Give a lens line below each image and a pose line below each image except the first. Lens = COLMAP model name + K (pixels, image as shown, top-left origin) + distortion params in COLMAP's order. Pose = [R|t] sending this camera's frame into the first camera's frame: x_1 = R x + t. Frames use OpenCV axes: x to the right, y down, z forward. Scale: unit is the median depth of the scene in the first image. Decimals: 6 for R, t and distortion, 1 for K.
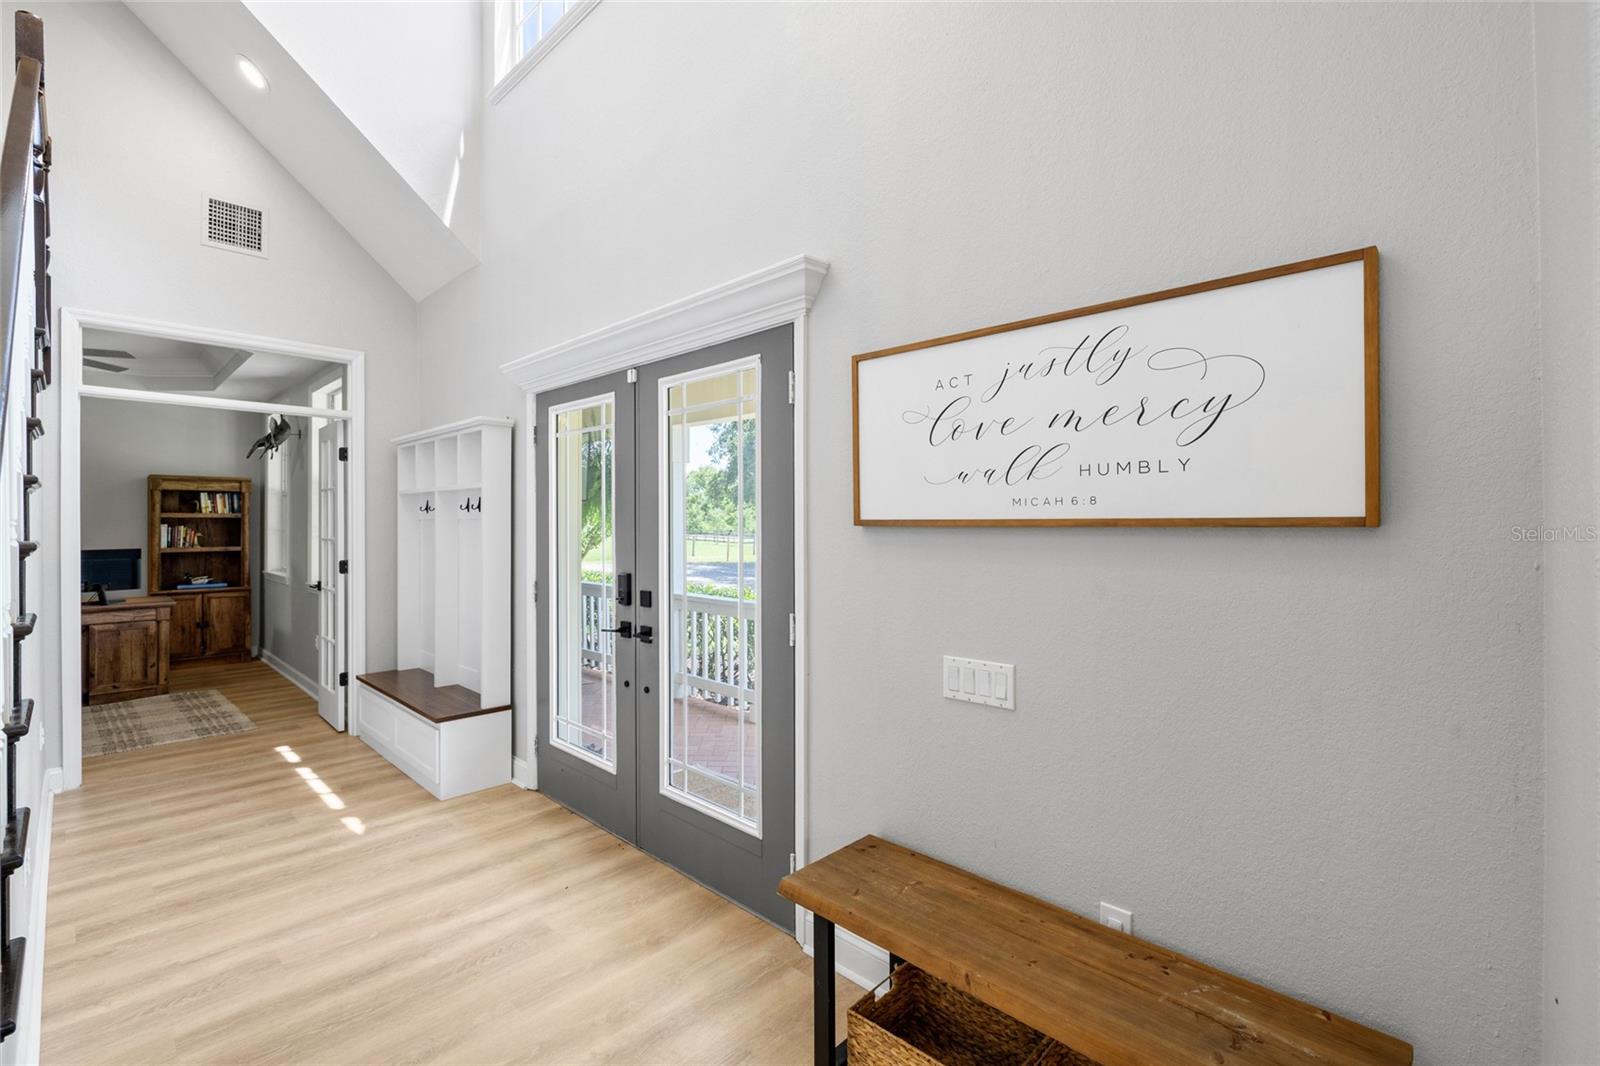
lens RADIAL K [[708.4, 0, 798.0], [0, 708.4, 519.4], [0, 0, 1]] dist [-0.009592, 0.001371]
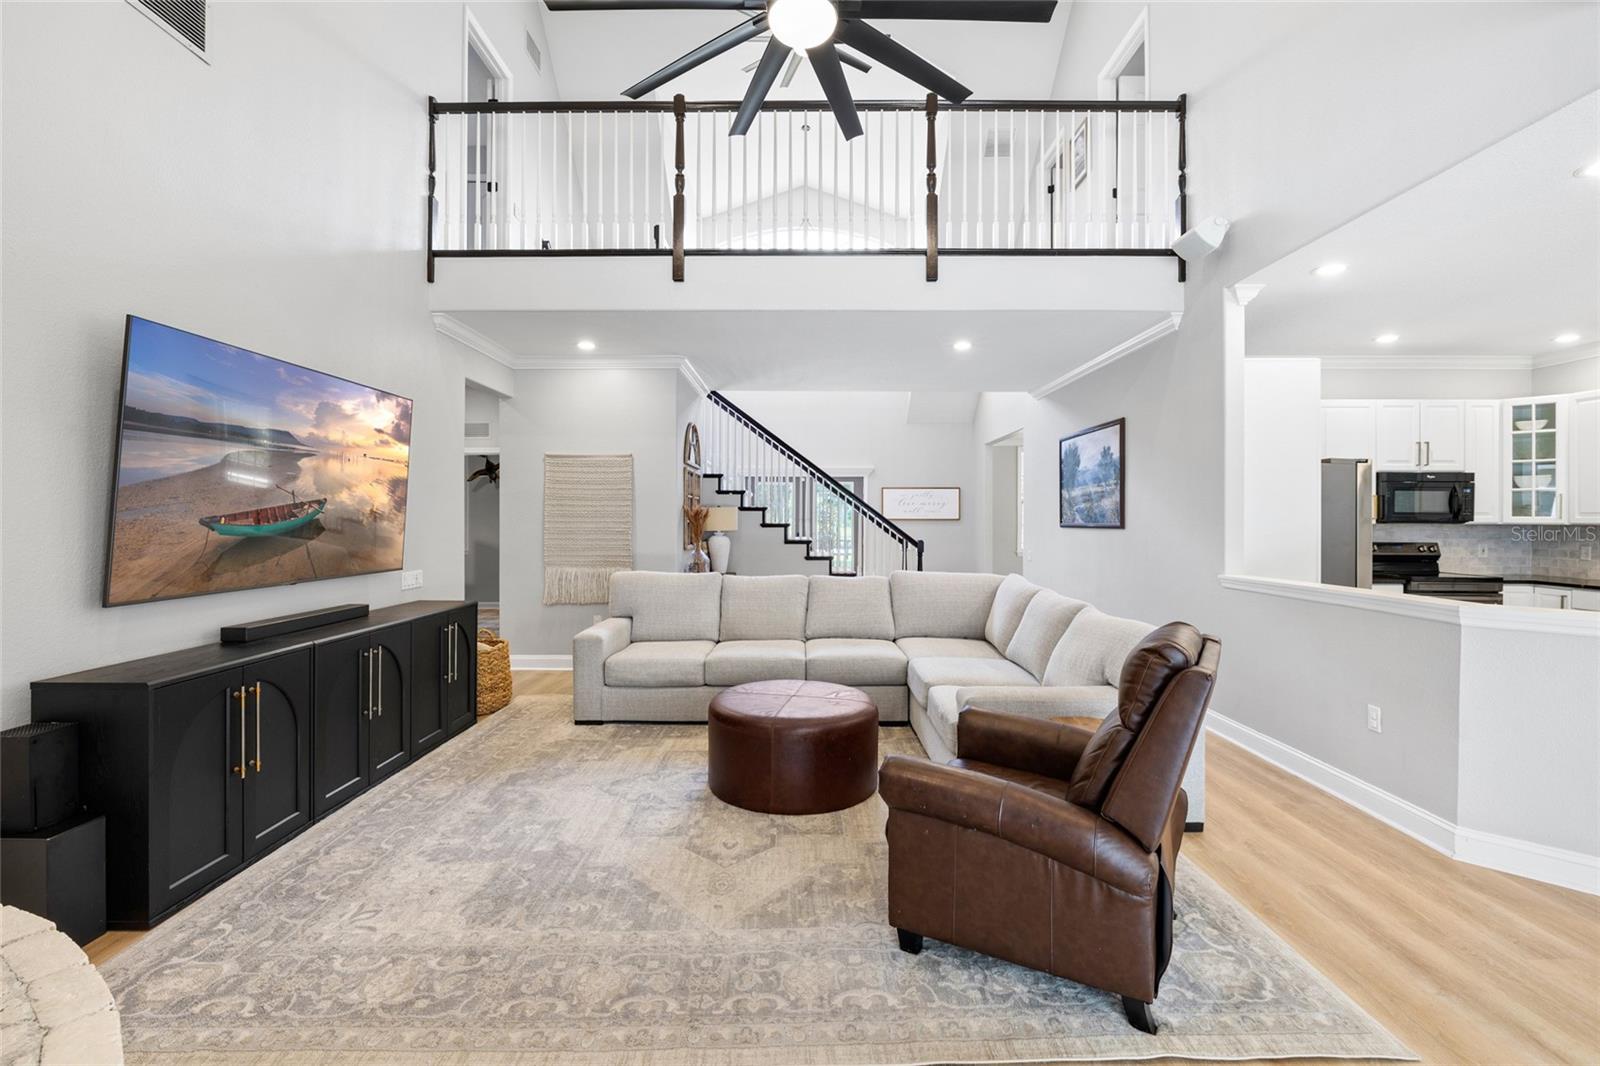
lens RADIAL K [[708.4, 0, 795.1], [0, 708.4, 510.2], [0, 0, 1]] dist [-0.009592, 0.001371]
pose [[0.722553, 0.015508, 0.691142, -2.677403], [-0.007726, 0.999867, -0.014357, 0.008581], [-0.691272, 0.005034, 0.722577, -1.564019]]
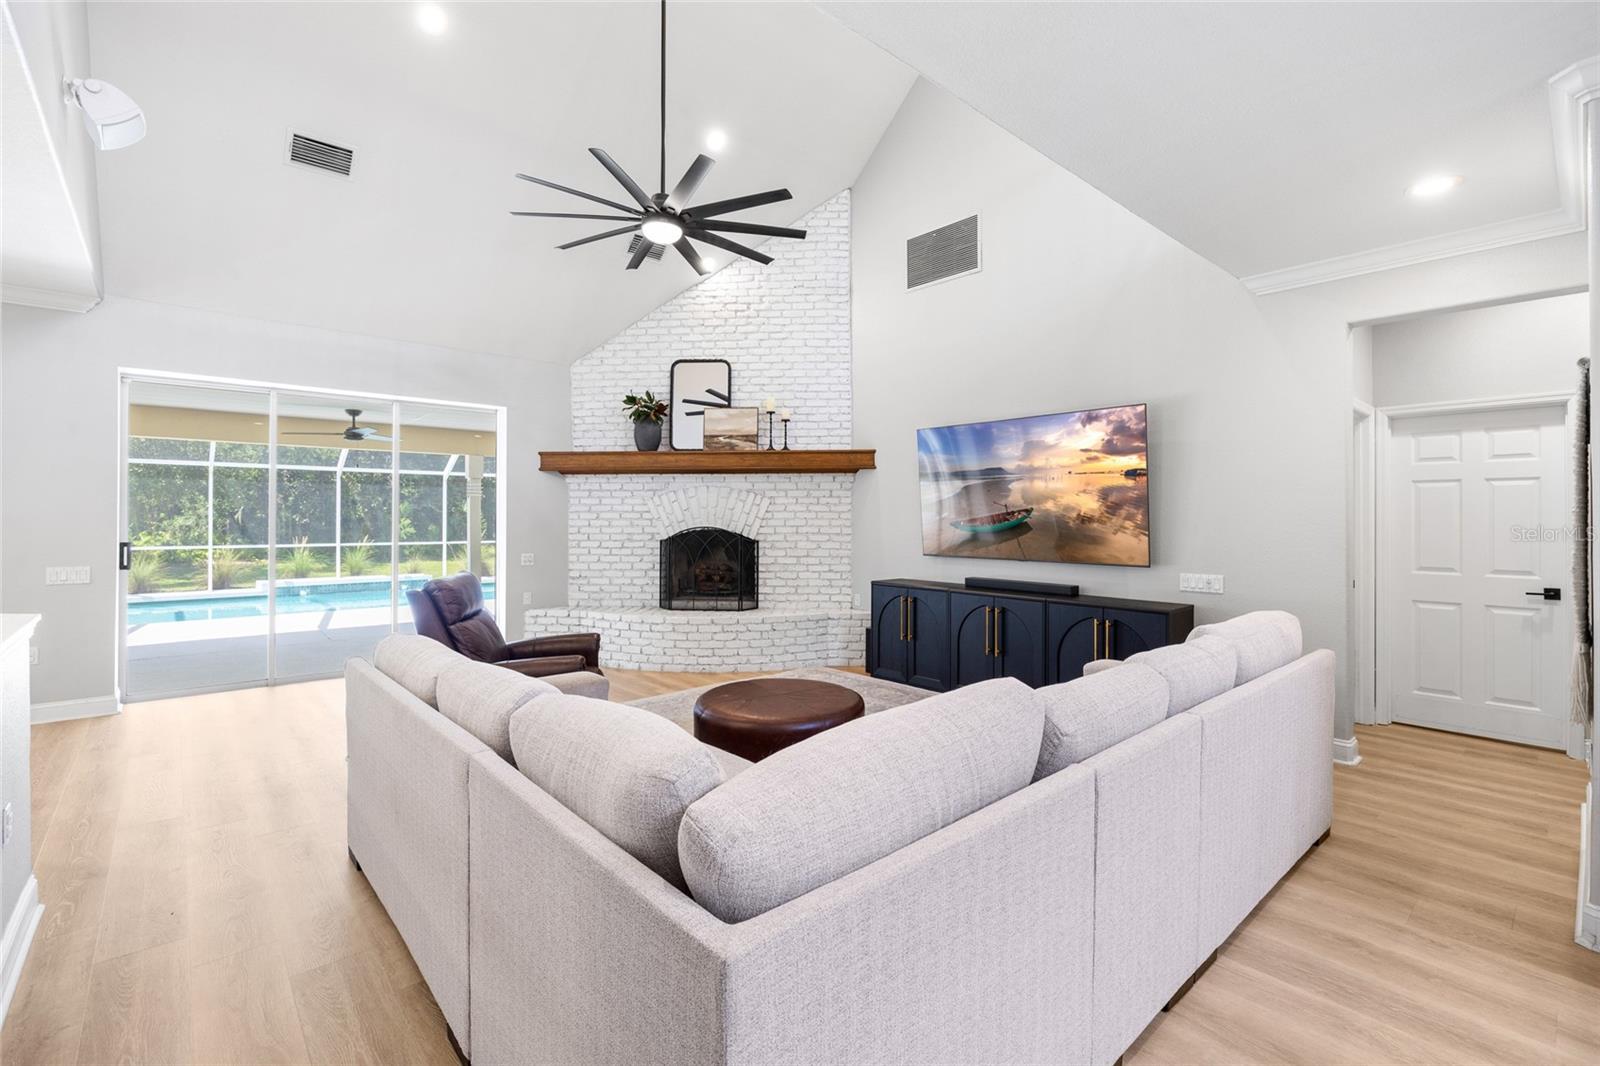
lens RADIAL K [[708.4, 0, 797.6], [0, 708.4, 513.8], [0, 0, 1]] dist [-0.009592, 0.001371]
pose [[-0.081067, -0.001821, -0.996707, -0.731888], [-0.000938, 0.999998, -0.001751, -0.002623], [0.996708, 0.000793, -0.081069, -0.616915]]
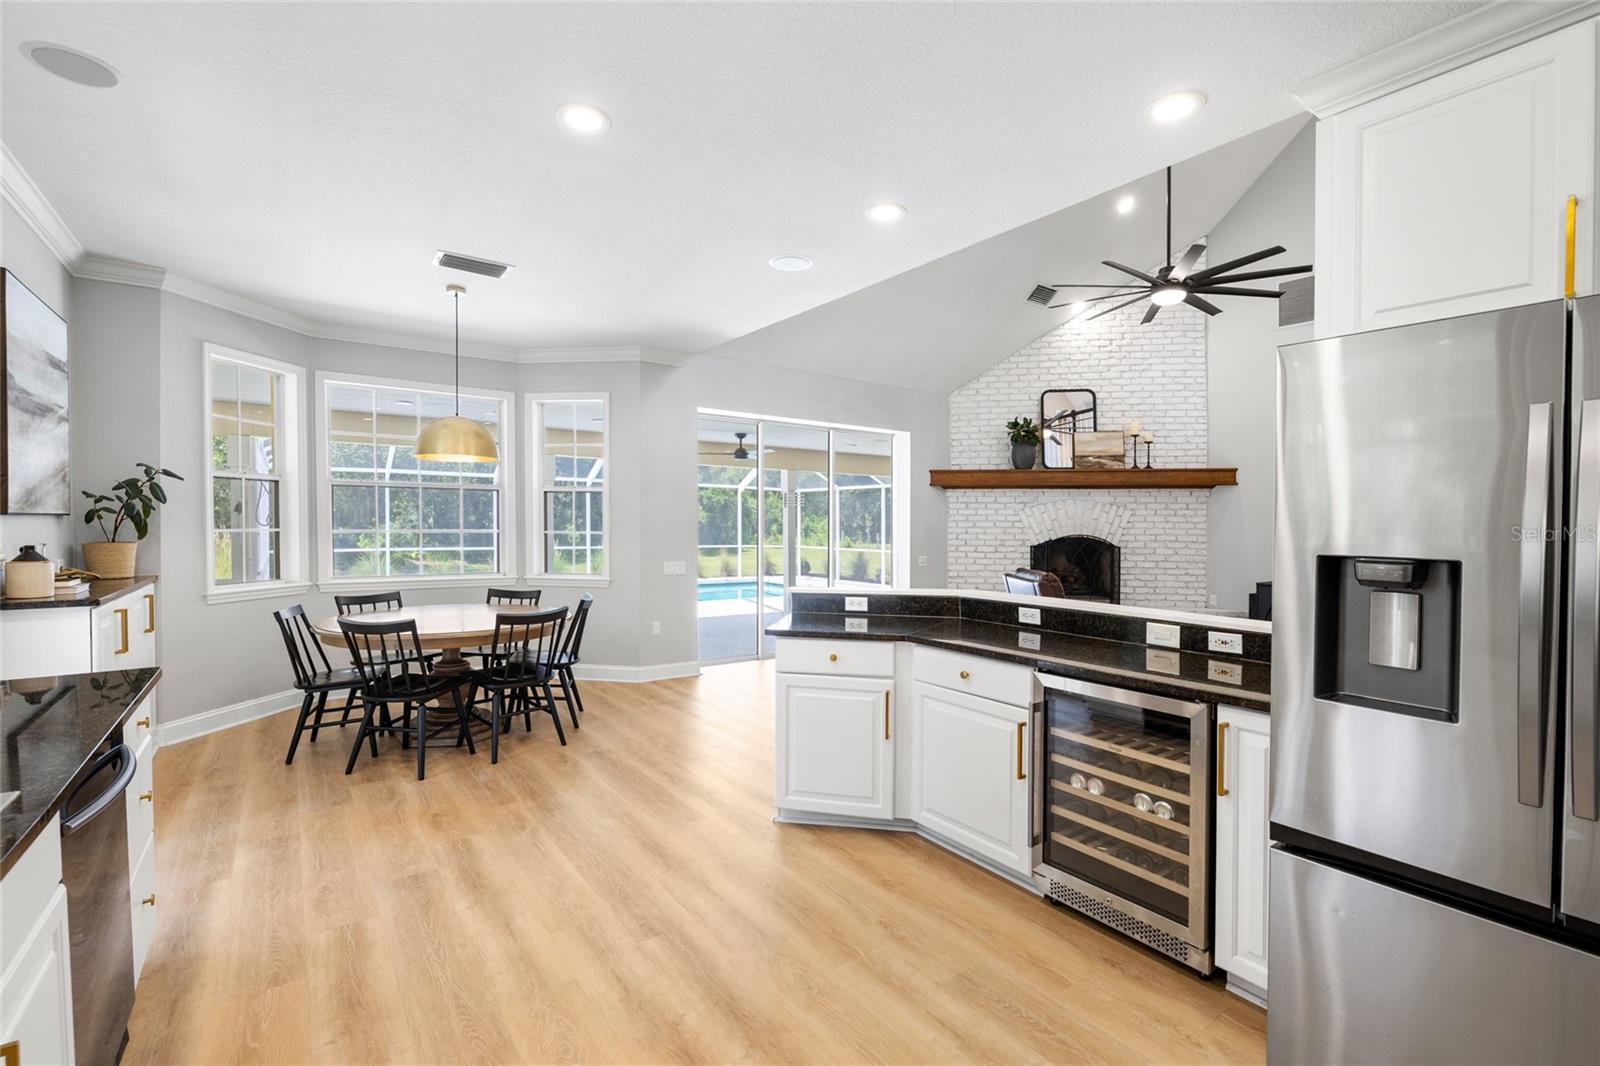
lens RADIAL K [[708.4, 0, 795.6], [0, 708.4, 529.6], [0, 0, 1]] dist [-0.009592, 0.001371]
pose [[-0.182274, 0.009859, -0.983198, -0.223754], [-0.006210, 0.999918, 0.011178, -0.005766], [0.983228, 0.008143, -0.182198, -1.588235]]
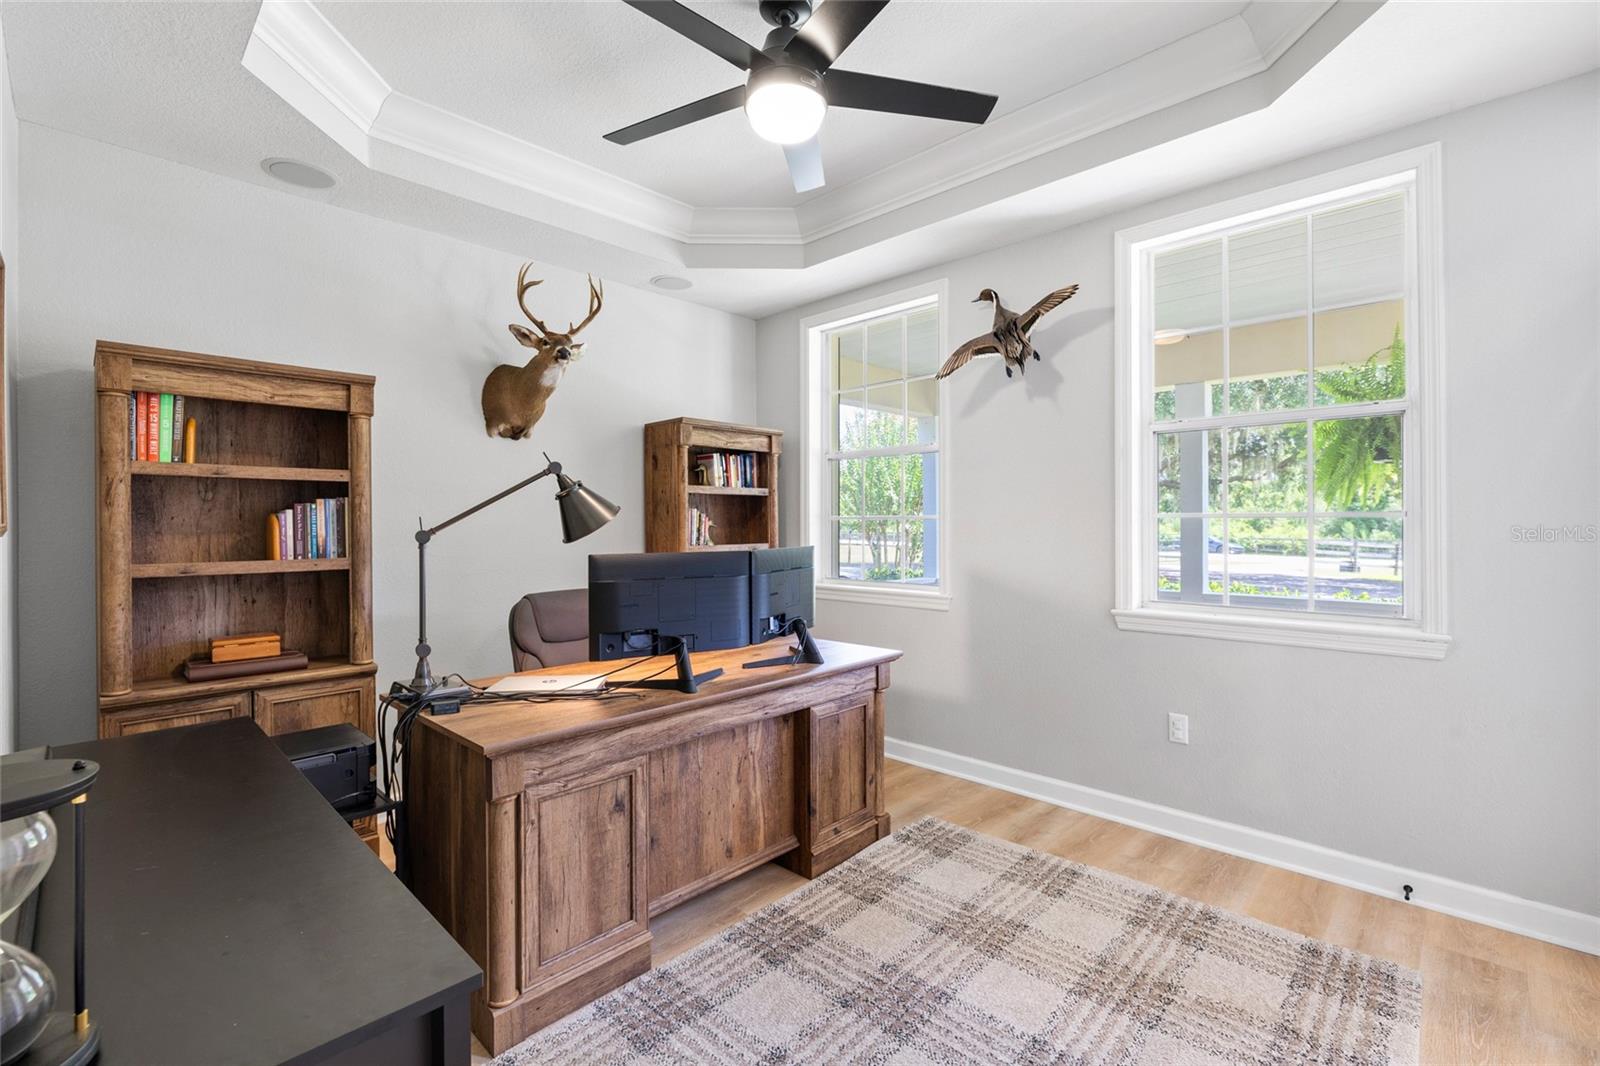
lens RADIAL K [[708.4, 0, 794.4], [0, 708.4, 522.9], [0, 0, 1]] dist [-0.009592, 0.001371]
pose [[1.000000, -0.000067, -0.000751, -1.693954], [0.000071, 0.999988, 0.004892, 0.039454], [0.000750, -0.004892, 0.999988, 0.869184]]
